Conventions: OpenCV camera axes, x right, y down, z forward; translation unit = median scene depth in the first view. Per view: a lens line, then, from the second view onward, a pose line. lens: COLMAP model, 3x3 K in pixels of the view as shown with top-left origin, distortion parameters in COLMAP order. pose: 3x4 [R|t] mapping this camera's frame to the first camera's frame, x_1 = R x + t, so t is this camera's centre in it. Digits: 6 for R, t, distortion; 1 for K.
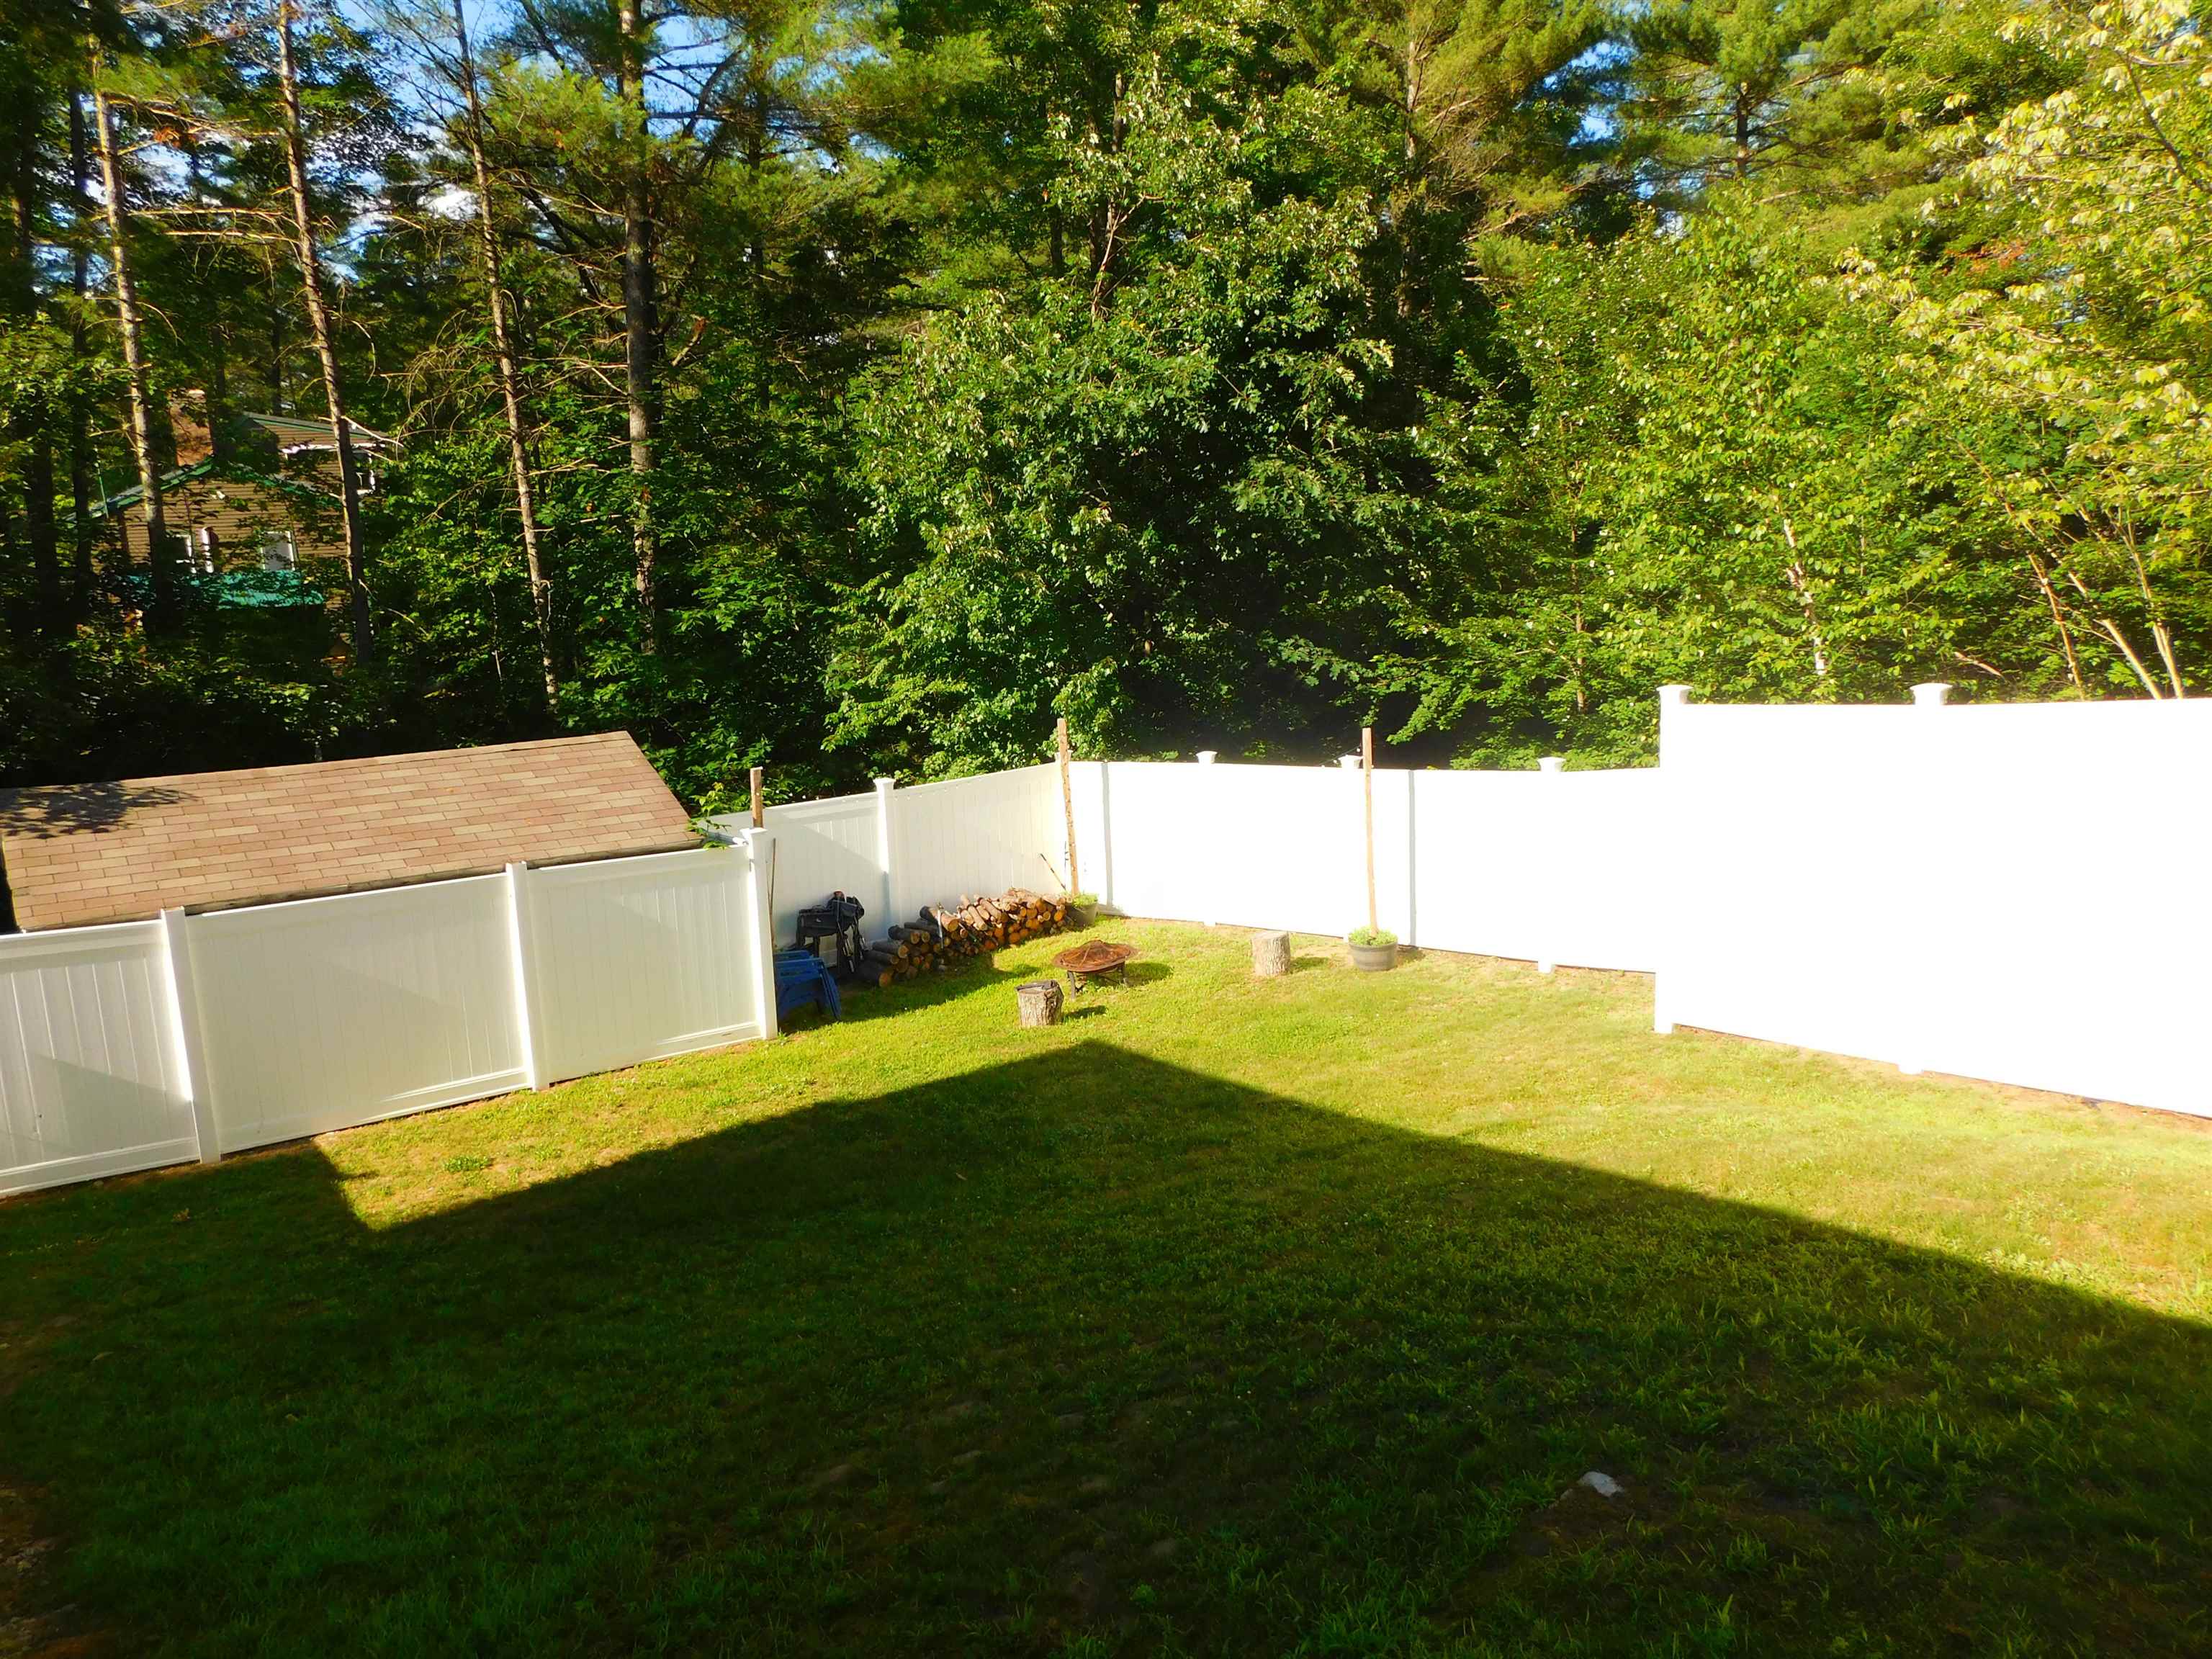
lens RADIAL K [[1462.8, 0, 1092.4], [0, 1462.8, 830.0], [0, 0, 1]] dist [-0.087156, 0.090491]
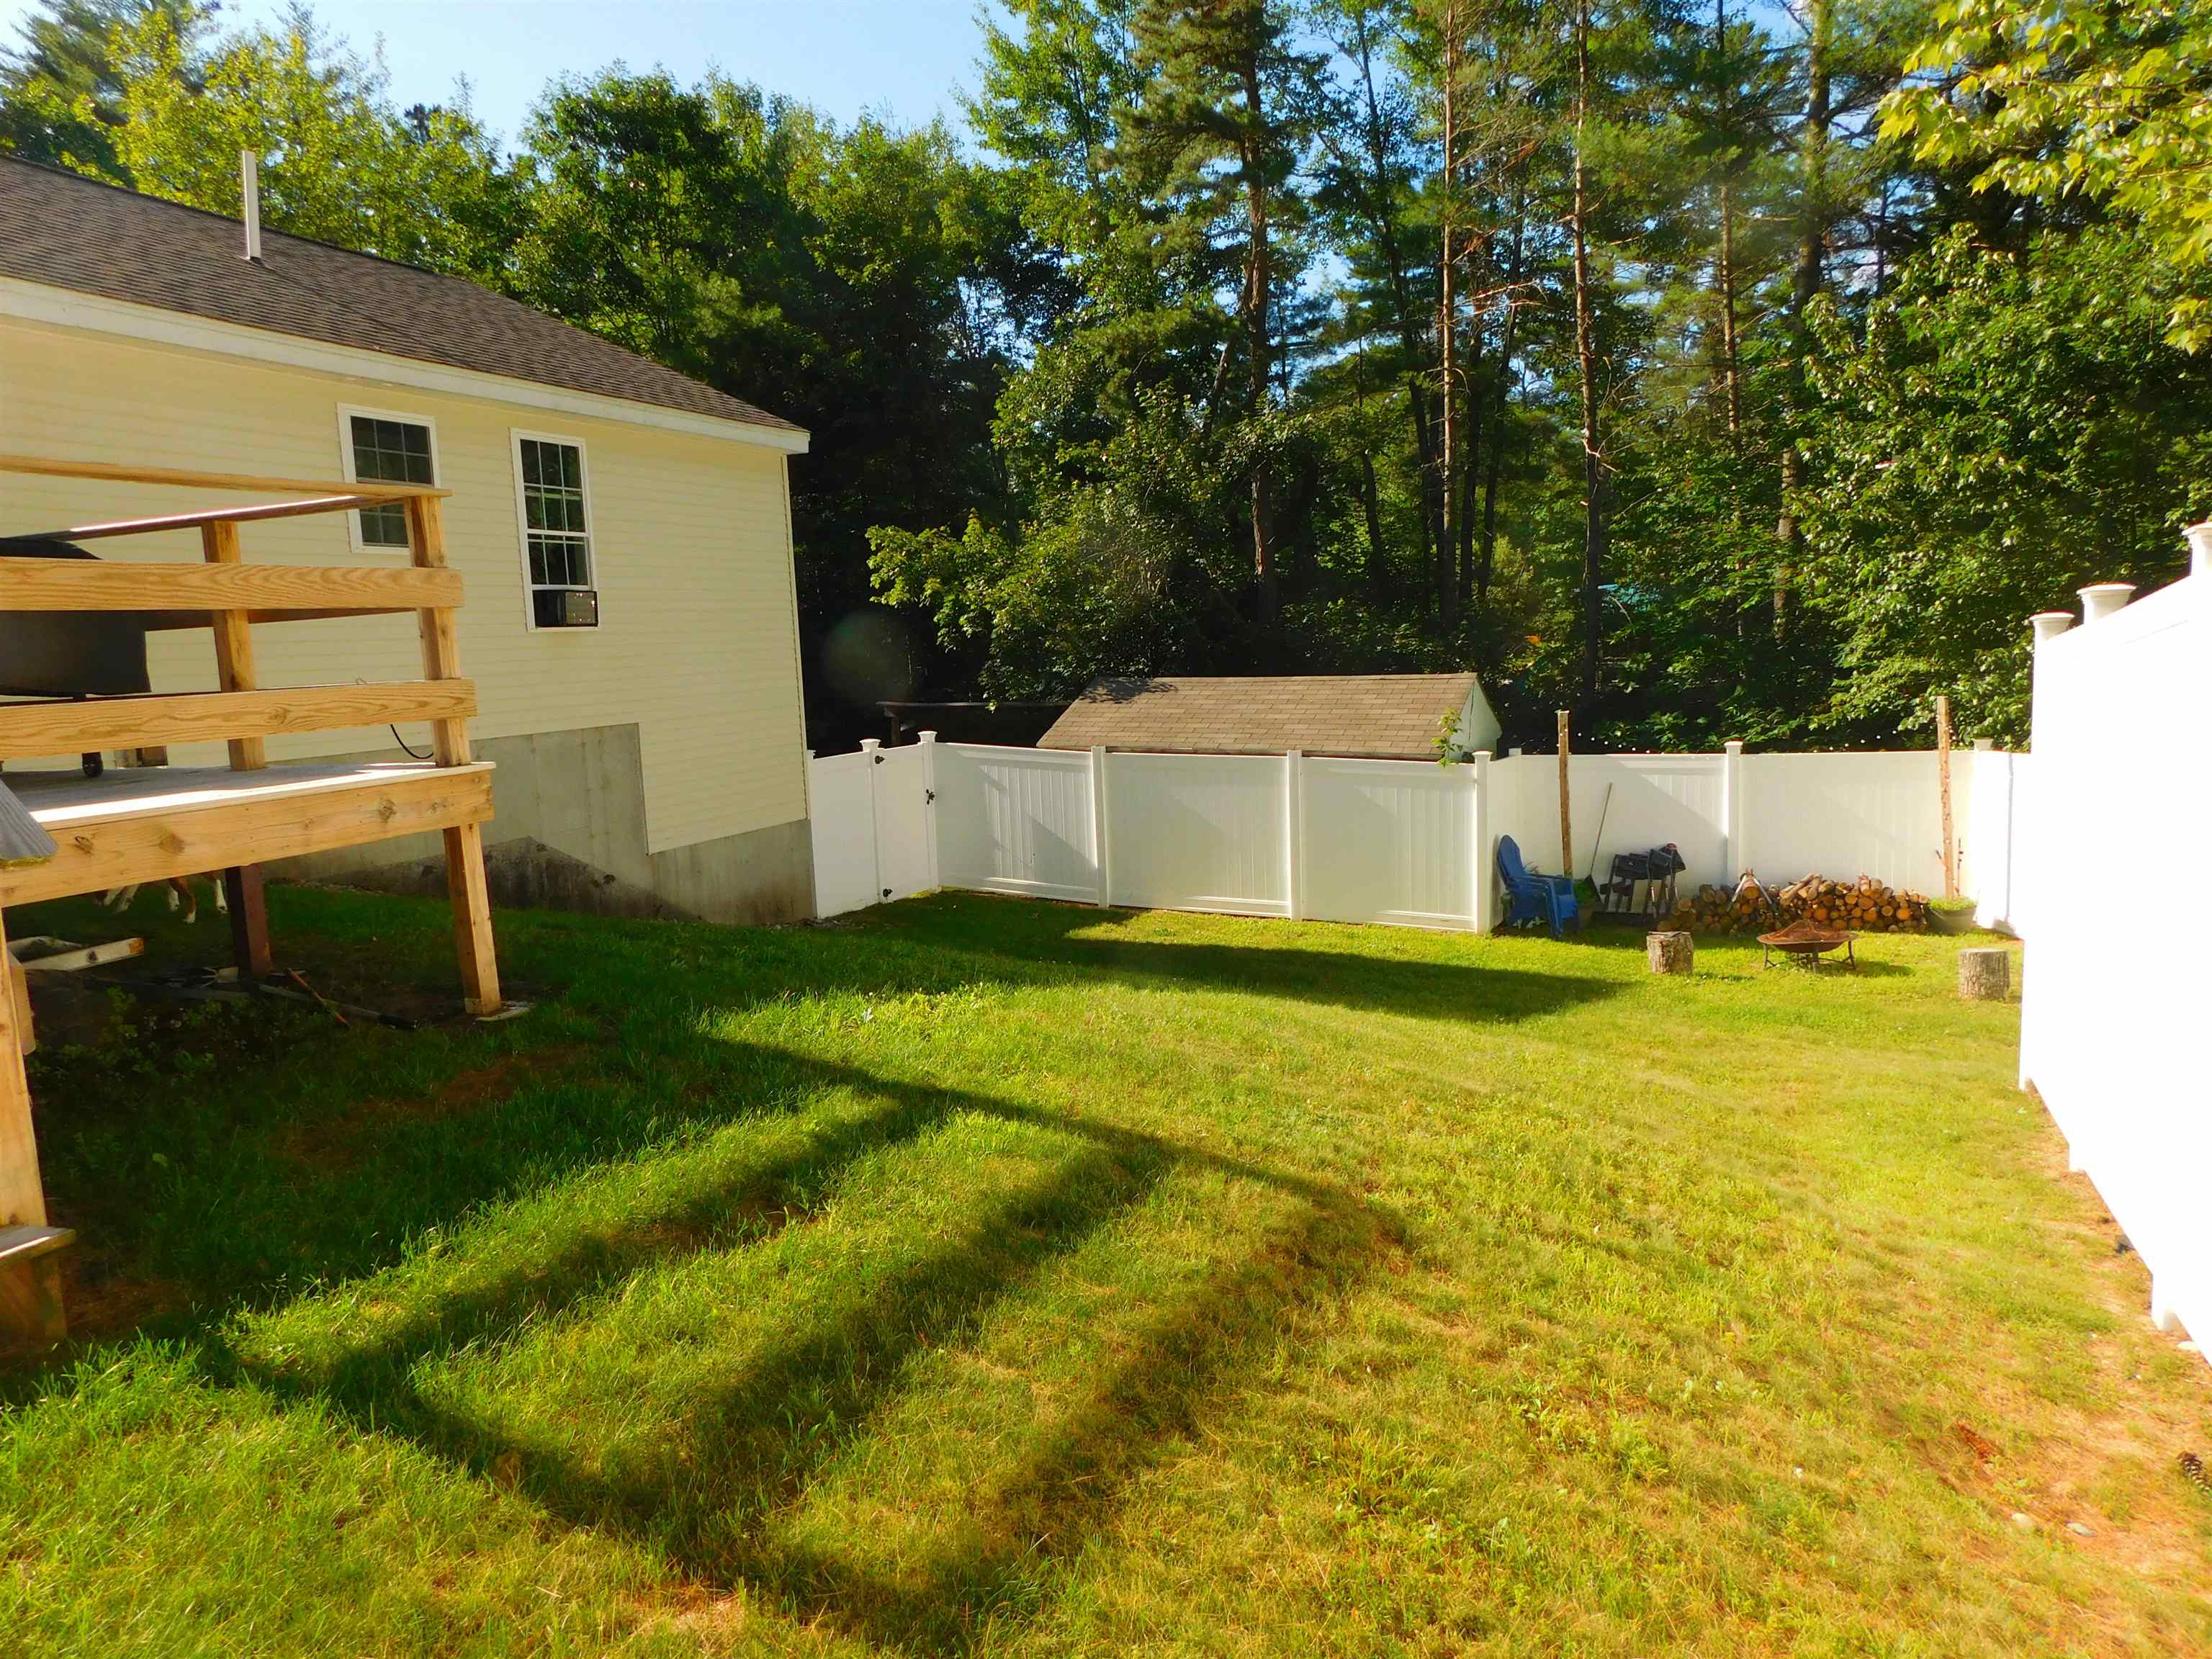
lens RADIAL K [[1462.8, 0, 1092.4], [0, 1462.8, 830.0], [0, 0, 1]] dist [-0.087156, 0.090491]
pose [[0.446045, 0.130677, -0.885420, 0.671409], [-0.150141, 0.986190, 0.069913, 0.026557], [0.882328, 0.101753, 0.459504, 0.184536]]
